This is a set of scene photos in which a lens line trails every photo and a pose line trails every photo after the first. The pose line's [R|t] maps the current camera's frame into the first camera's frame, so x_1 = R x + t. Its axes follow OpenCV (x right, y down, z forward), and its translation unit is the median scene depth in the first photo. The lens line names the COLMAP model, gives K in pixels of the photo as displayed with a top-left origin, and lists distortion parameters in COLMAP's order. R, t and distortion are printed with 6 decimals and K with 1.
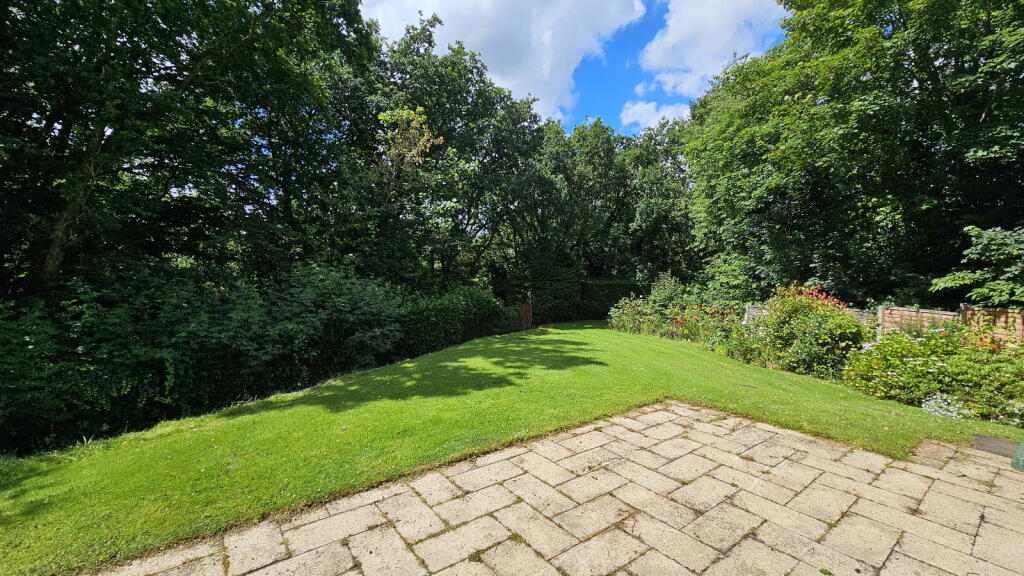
lens RADIAL K [[413.4, 0, 512.0], [0, 413.4, 288.0], [0, 0, 1]] dist [-0.000685, 0.000119]
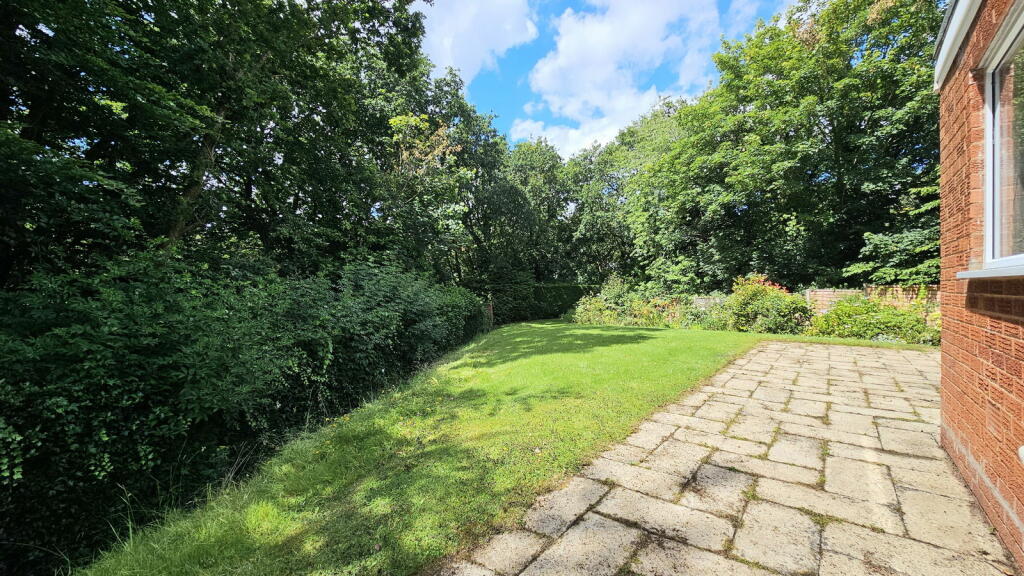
lens RADIAL K [[413.4, 0, 512.0], [0, 413.4, 288.0], [0, 0, 1]] dist [-0.000685, 0.000119]
pose [[0.965540, -0.012902, 0.259933, -0.320551], [0.020153, 0.999478, -0.025250, 0.038742], [-0.259472, 0.029618, 0.965296, -0.071395]]
